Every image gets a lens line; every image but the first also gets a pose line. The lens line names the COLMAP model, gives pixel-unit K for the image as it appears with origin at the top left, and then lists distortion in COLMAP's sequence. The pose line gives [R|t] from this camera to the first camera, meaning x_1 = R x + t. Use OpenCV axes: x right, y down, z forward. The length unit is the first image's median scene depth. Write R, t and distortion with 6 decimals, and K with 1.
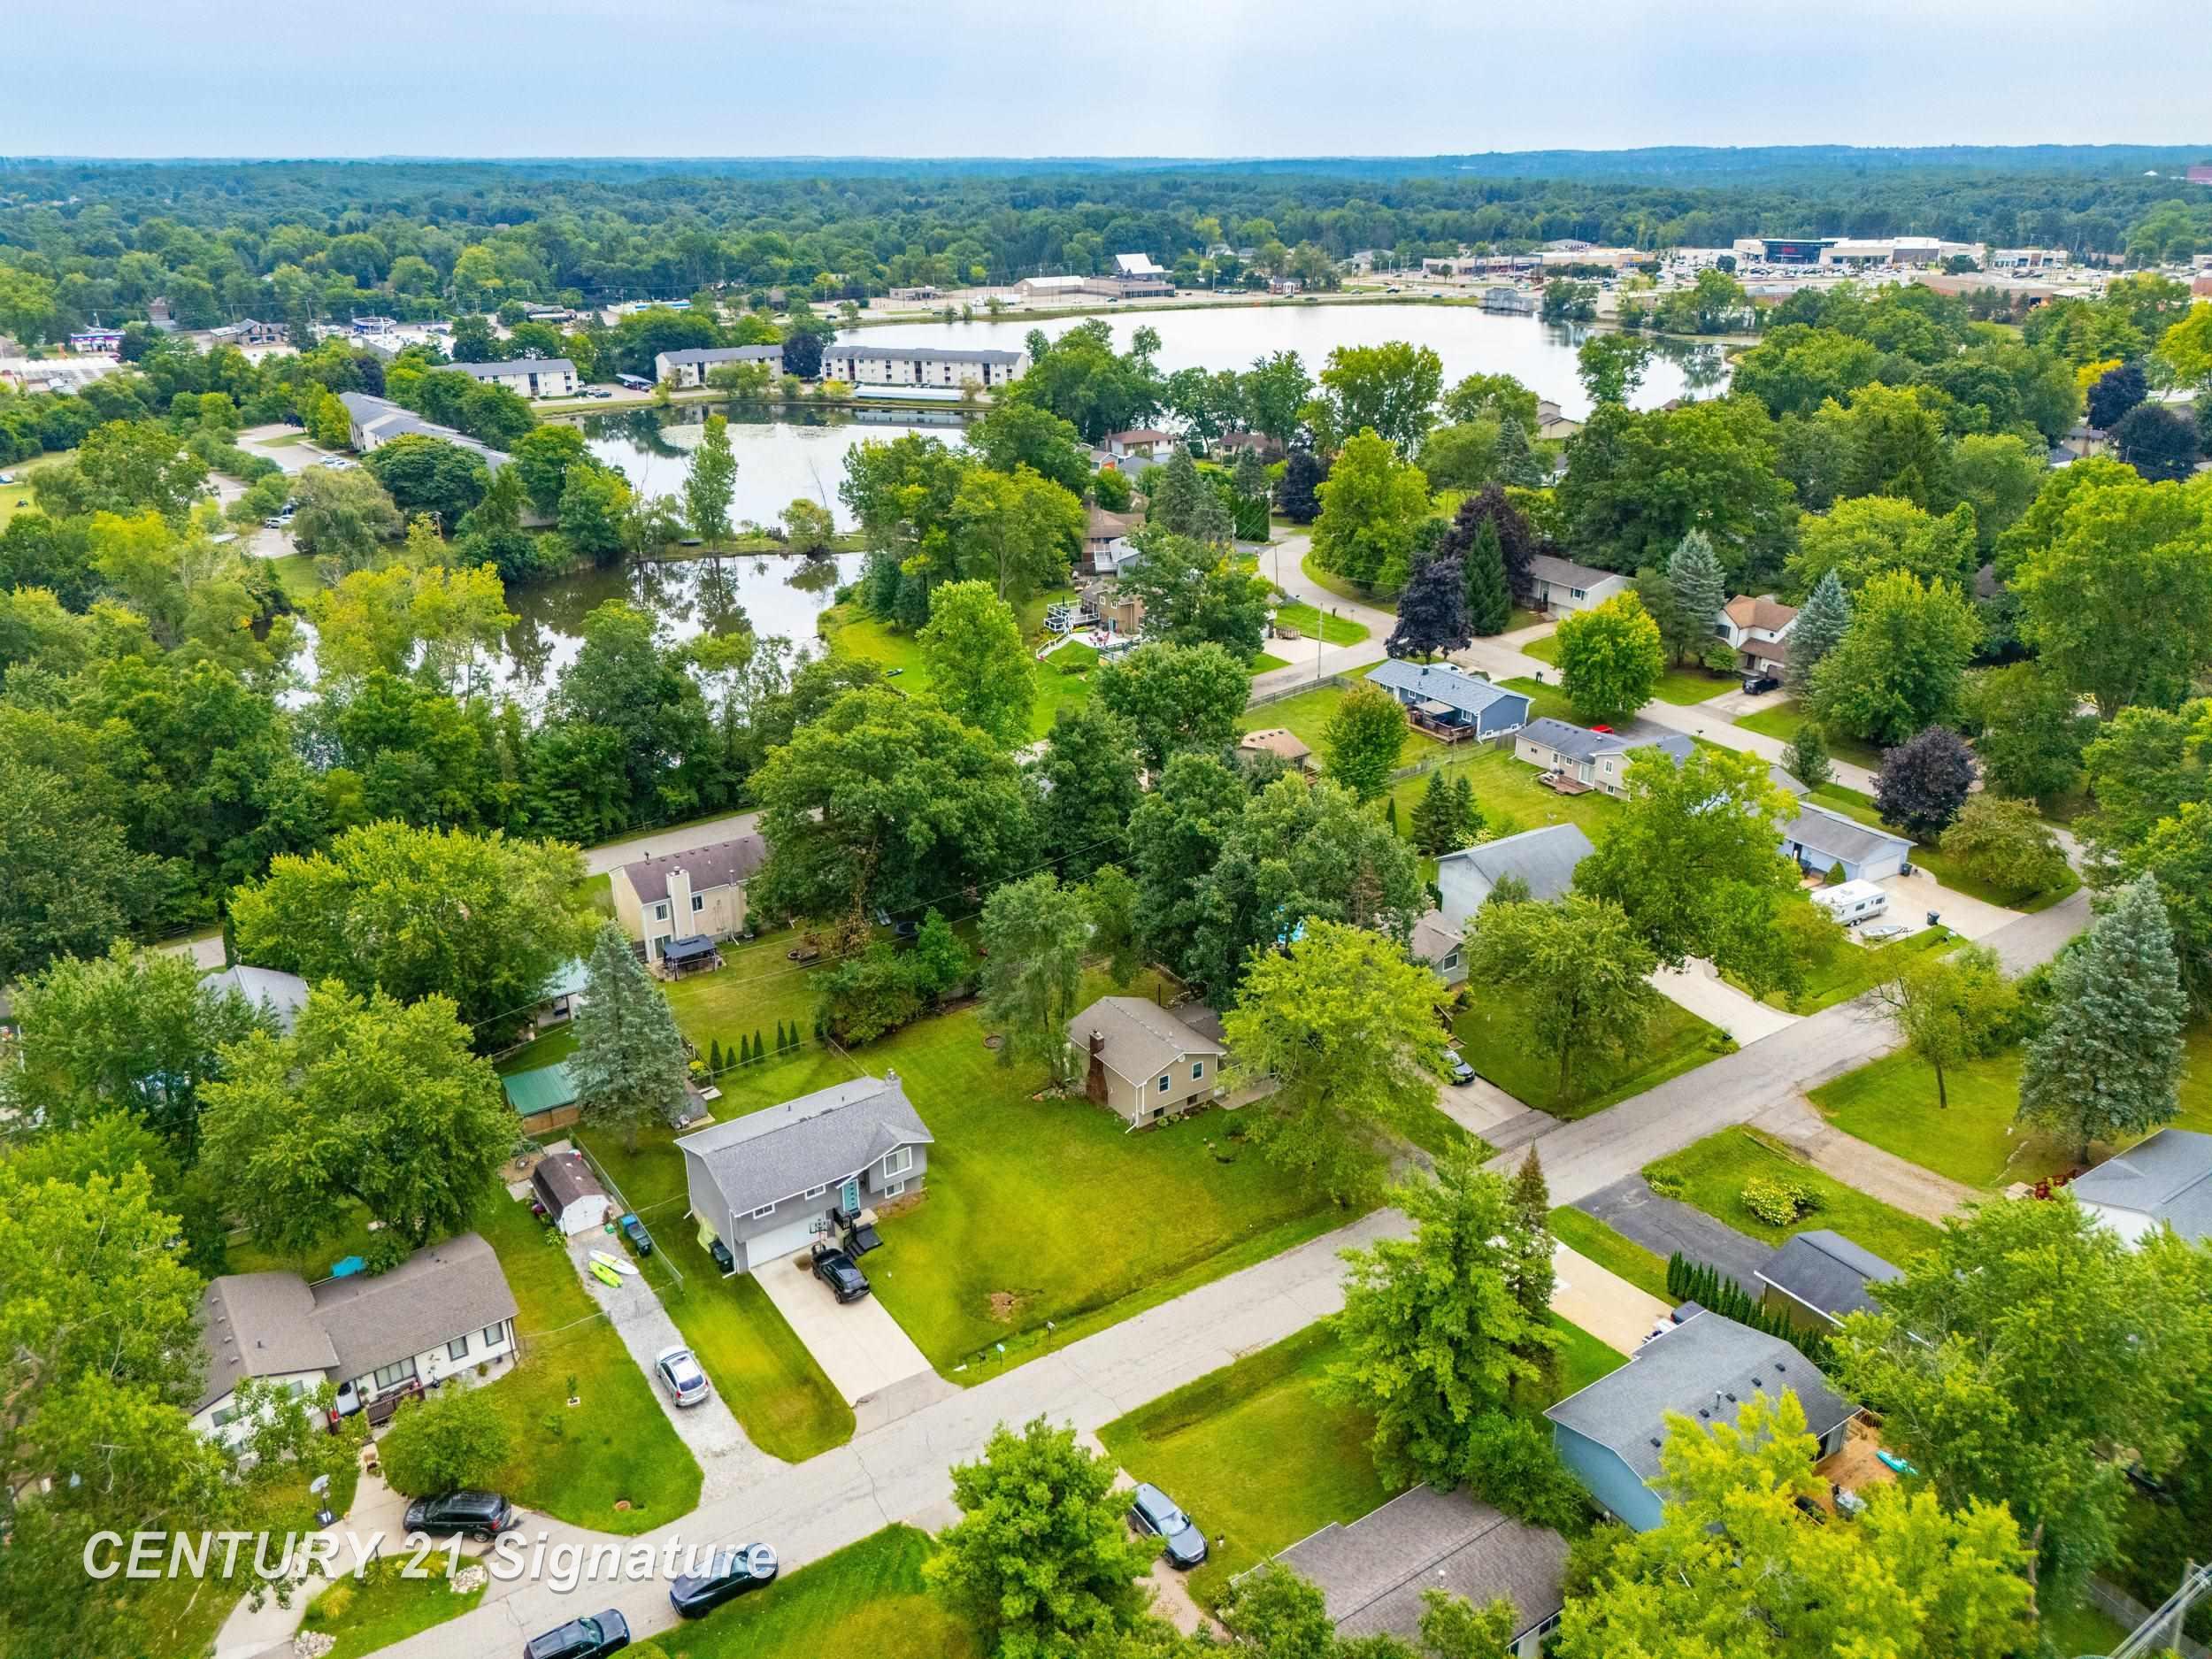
lens RADIAL K [[1630.3, 0, 1118.9], [0, 1630.3, 826.2], [0, 0, 1]] dist [0.059858, -0.053301]
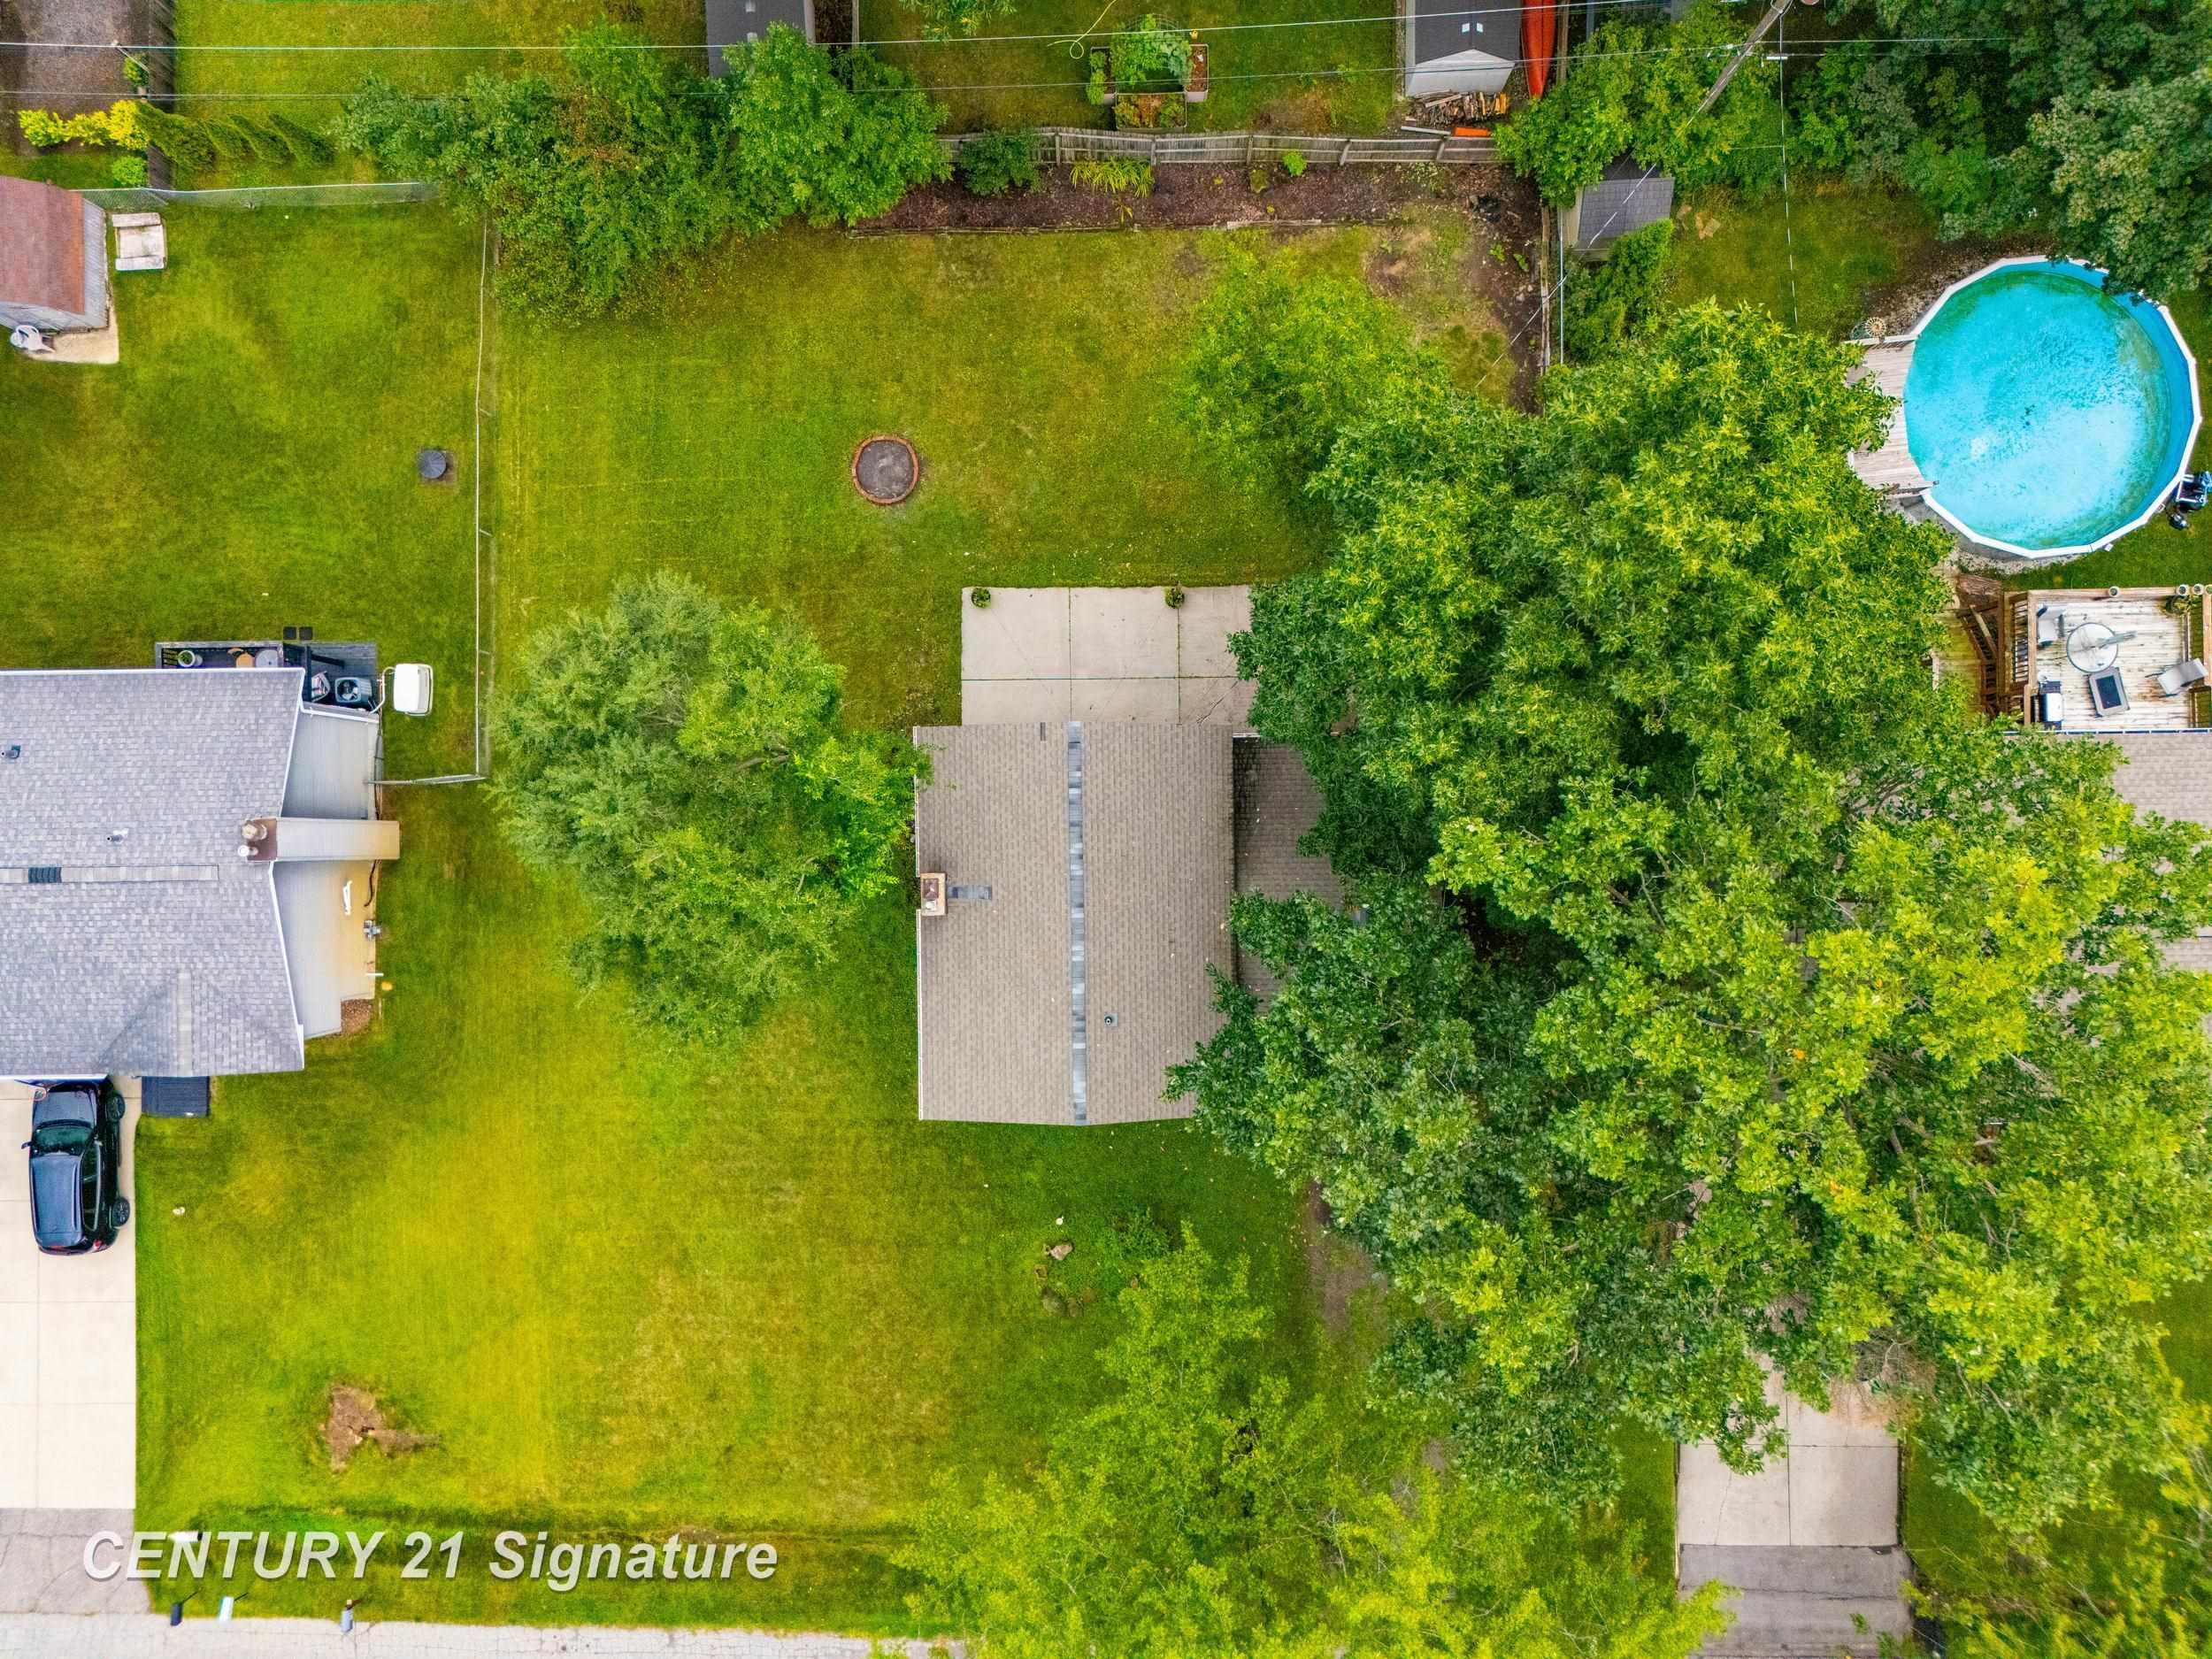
lens RADIAL K [[1630.3, 0, 1111.3], [0, 1630.3, 826.2], [0, 0, 1]] dist [0.059858, -0.053301]
pose [[0.828833, 0.559387, -0.011026, 0.009261], [-0.201491, 0.316813, 0.926839, -0.125176], [0.521955, -0.765973, 0.375297, 0.570416]]
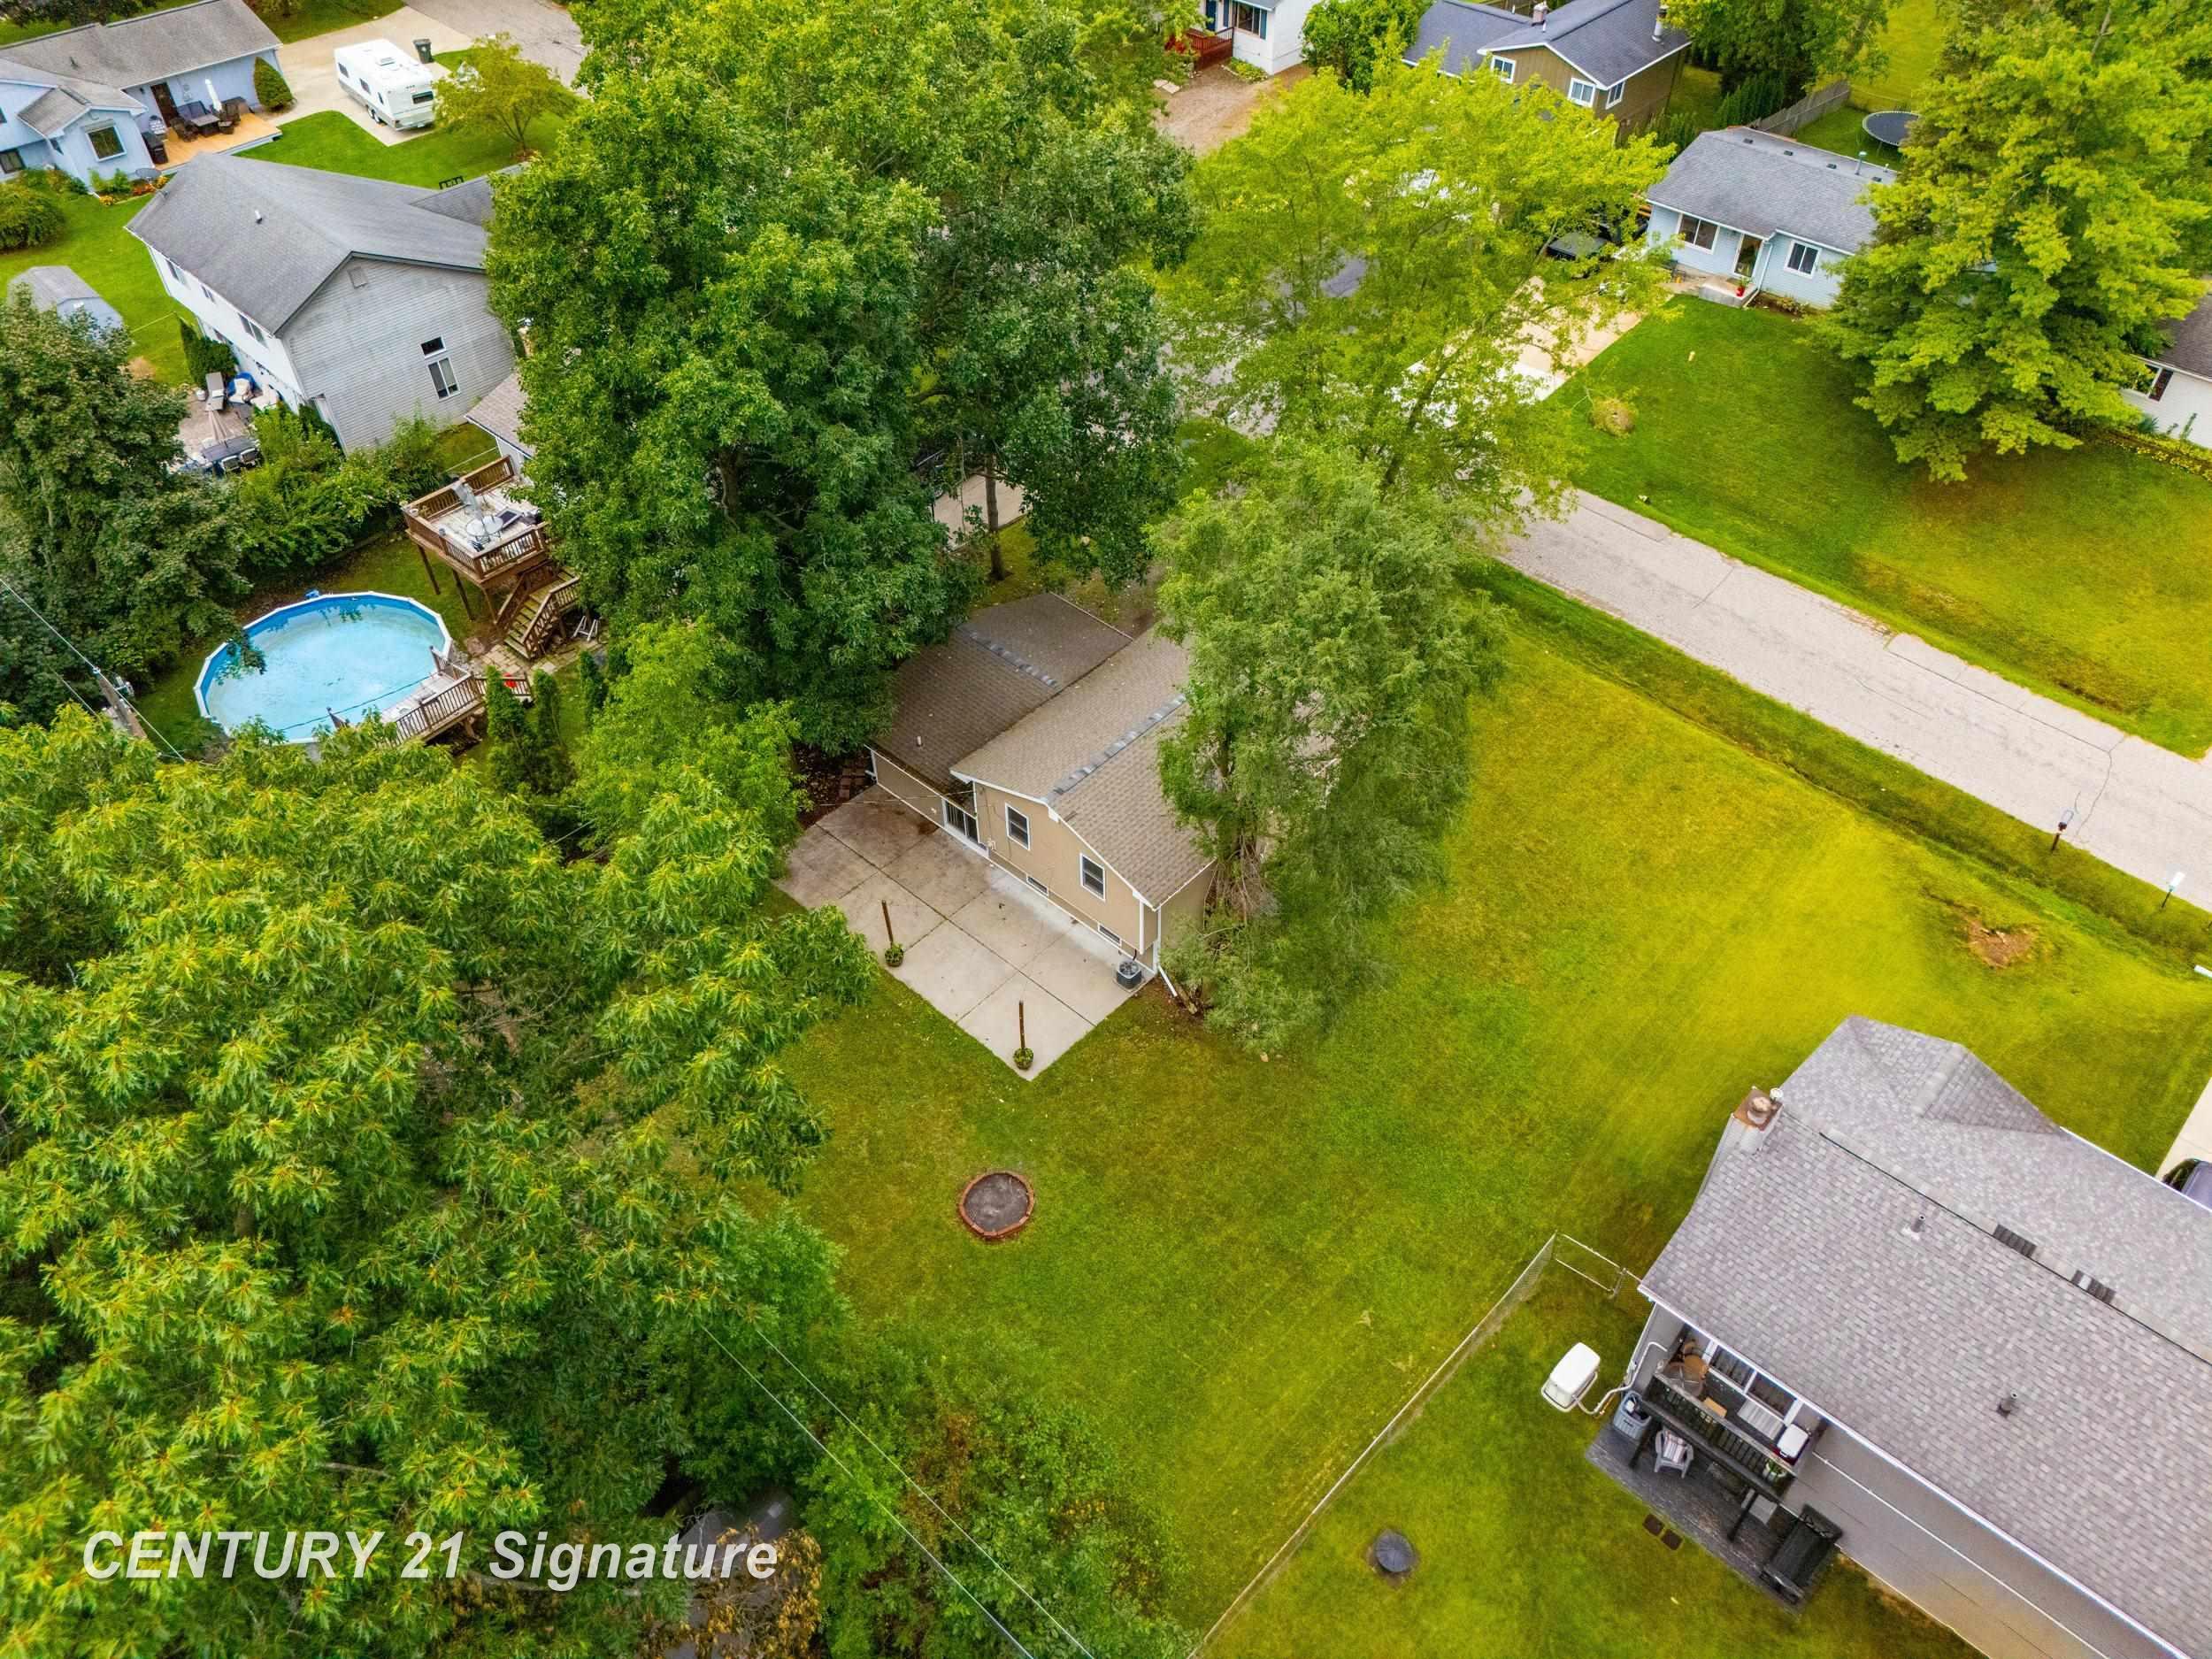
lens RADIAL K [[1630.3, 0, 1110.3], [0, 1630.3, 832.8], [0, 0, 1]] dist [0.059858, -0.053301]
pose [[-0.219864, -0.690598, 0.689009, -0.174356], [0.373617, 0.592828, 0.713418, -0.093500], [-0.901149, 0.414281, 0.127678, 0.621494]]
